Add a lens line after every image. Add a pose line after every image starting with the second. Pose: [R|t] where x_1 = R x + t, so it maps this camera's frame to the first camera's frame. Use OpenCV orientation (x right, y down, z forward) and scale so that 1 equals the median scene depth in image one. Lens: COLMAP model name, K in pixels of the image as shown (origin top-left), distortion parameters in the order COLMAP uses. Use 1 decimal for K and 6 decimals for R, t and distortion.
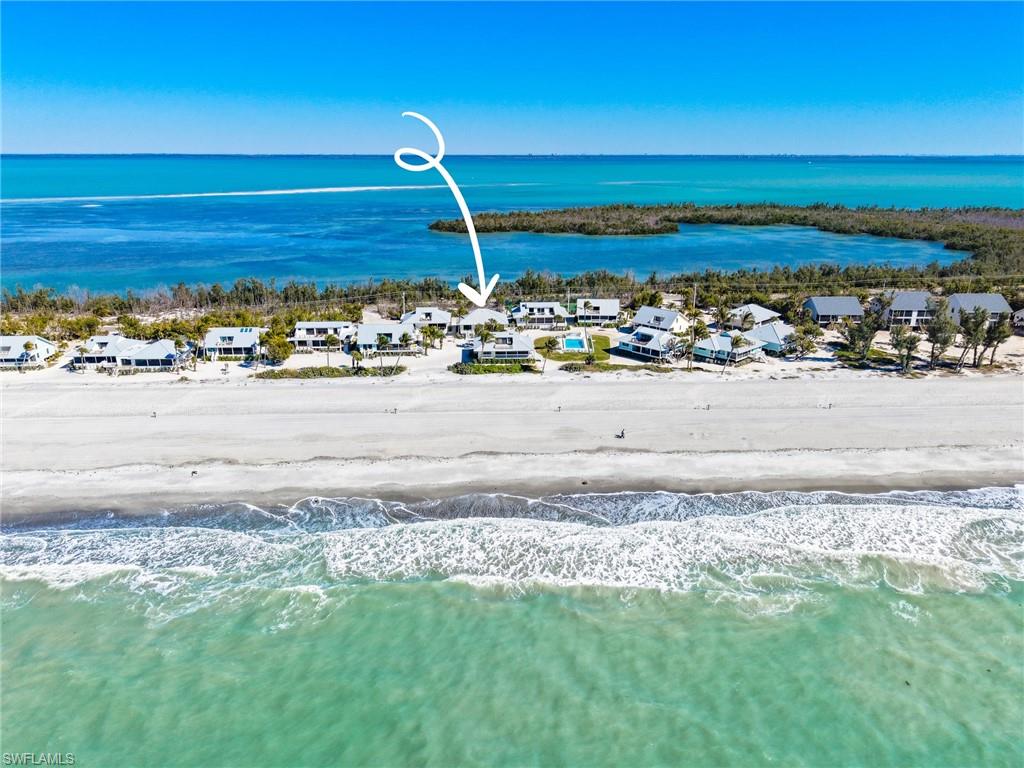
lens RADIAL K [[720.5, 0, 512.2], [0, 720.5, 383.2], [0, 0, 1]] dist [0.006899, -0.002502]
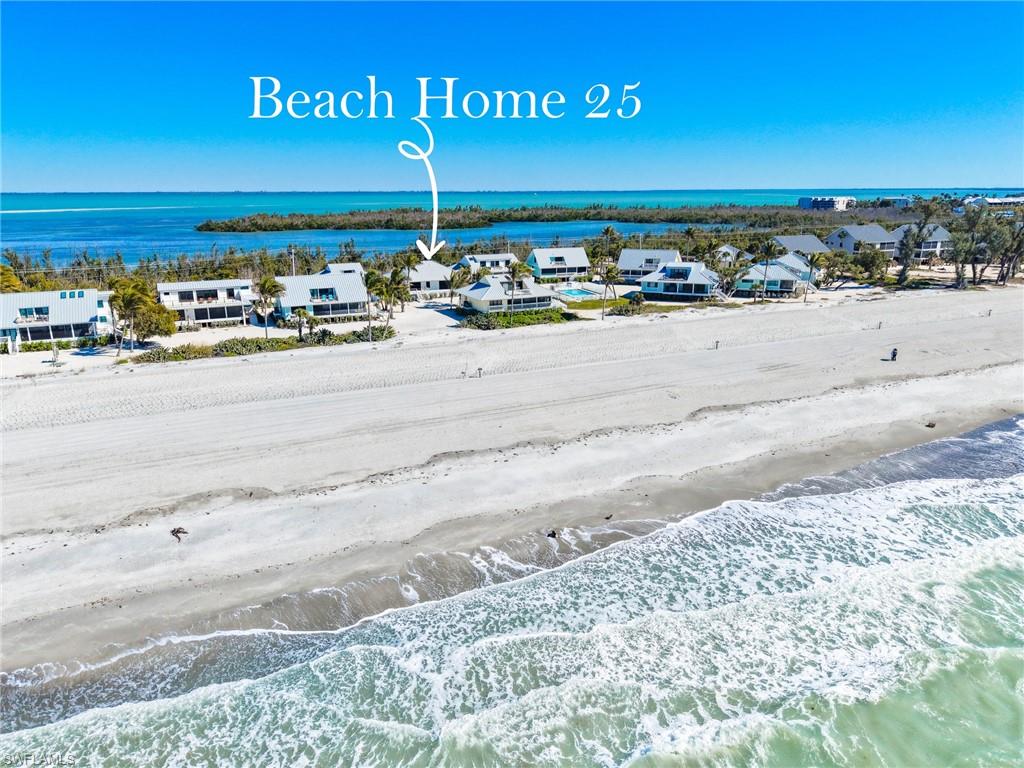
lens RADIAL K [[720.5, 0, 511.7], [0, 720.5, 385.2], [0, 0, 1]] dist [0.006899, -0.002502]
pose [[0.927829, -0.107796, 0.357091, -0.264473], [0.124970, 0.991838, -0.025300, 0.051263], [-0.351449, 0.068099, 0.933727, 0.376113]]
